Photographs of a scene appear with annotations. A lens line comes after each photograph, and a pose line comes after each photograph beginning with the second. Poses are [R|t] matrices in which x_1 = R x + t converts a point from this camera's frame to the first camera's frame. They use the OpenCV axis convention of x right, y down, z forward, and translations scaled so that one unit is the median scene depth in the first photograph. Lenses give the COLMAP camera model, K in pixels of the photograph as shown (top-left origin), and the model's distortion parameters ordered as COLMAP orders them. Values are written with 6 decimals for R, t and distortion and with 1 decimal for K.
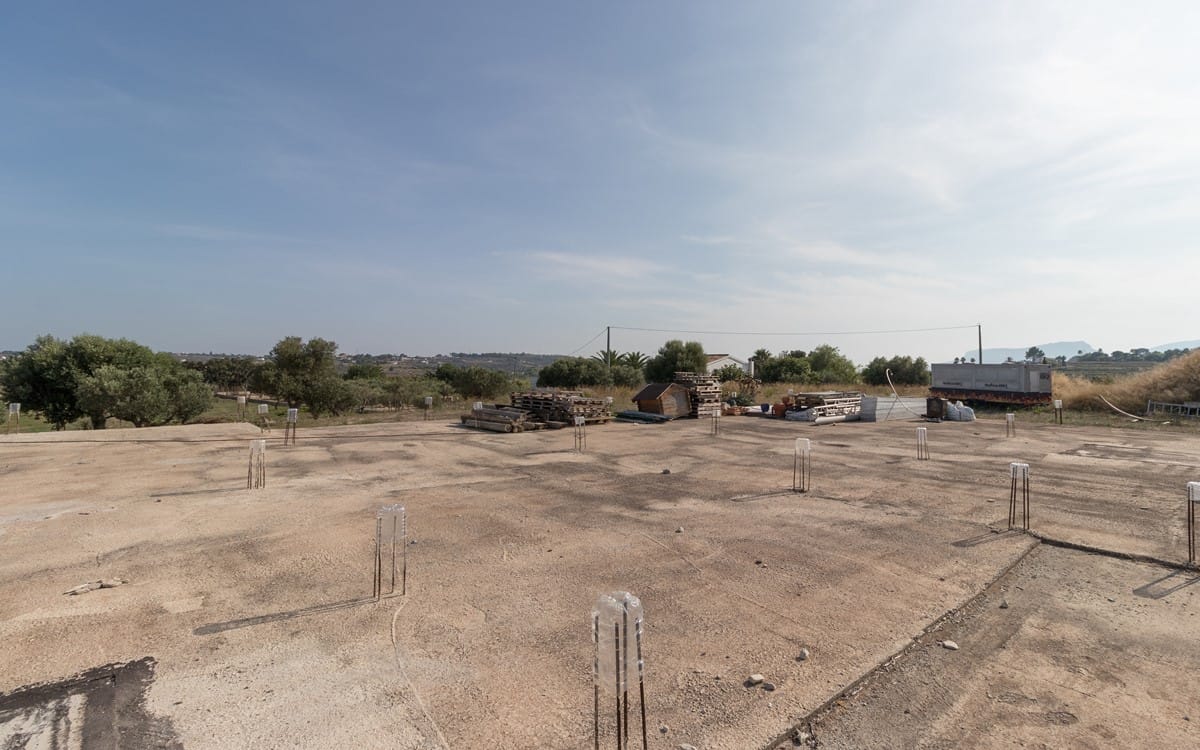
lens RADIAL K [[609.5, 0, 724.4], [0, 609.5, 336.2], [0, 0, 1]] dist [0.004650, -0.000036]
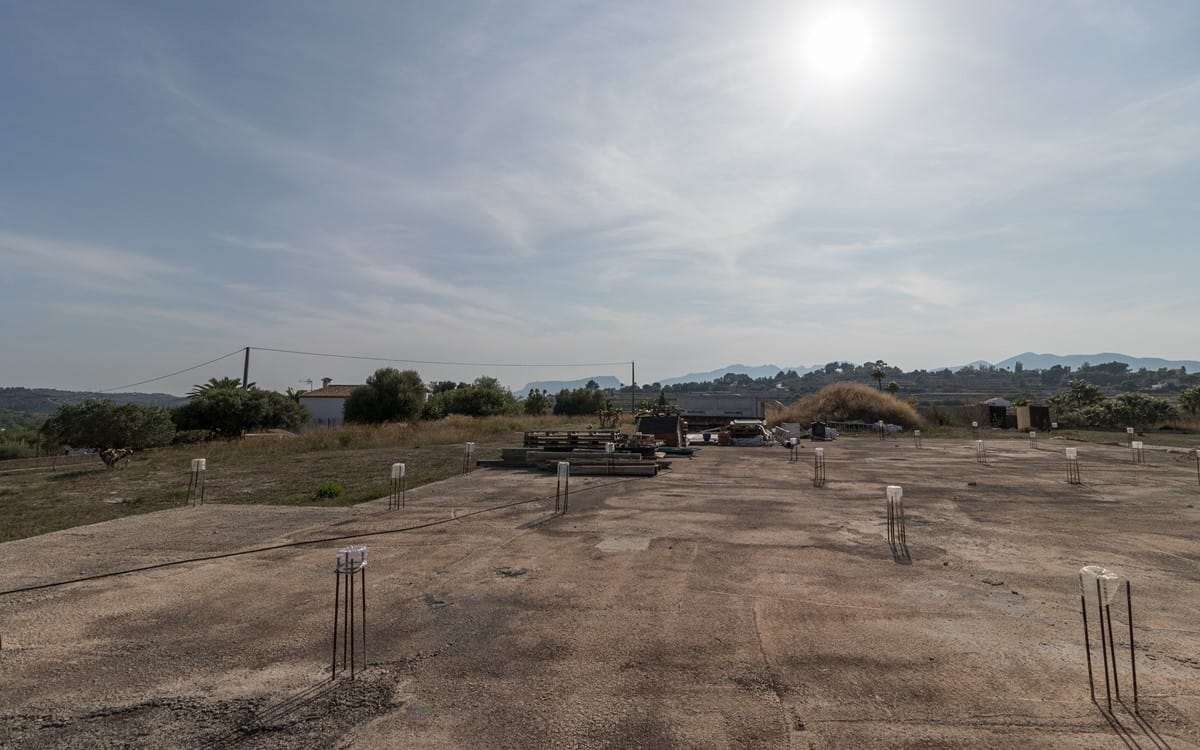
lens RADIAL K [[609.5, 0, 609.4], [0, 609.5, 314.8], [0, 0, 1]] dist [0.004650, -0.000036]
pose [[0.741690, 0.084962, 0.665340, -0.550013], [-0.028878, 0.995070, -0.094877, 0.005268], [-0.670121, 0.051156, 0.740487, 0.195606]]
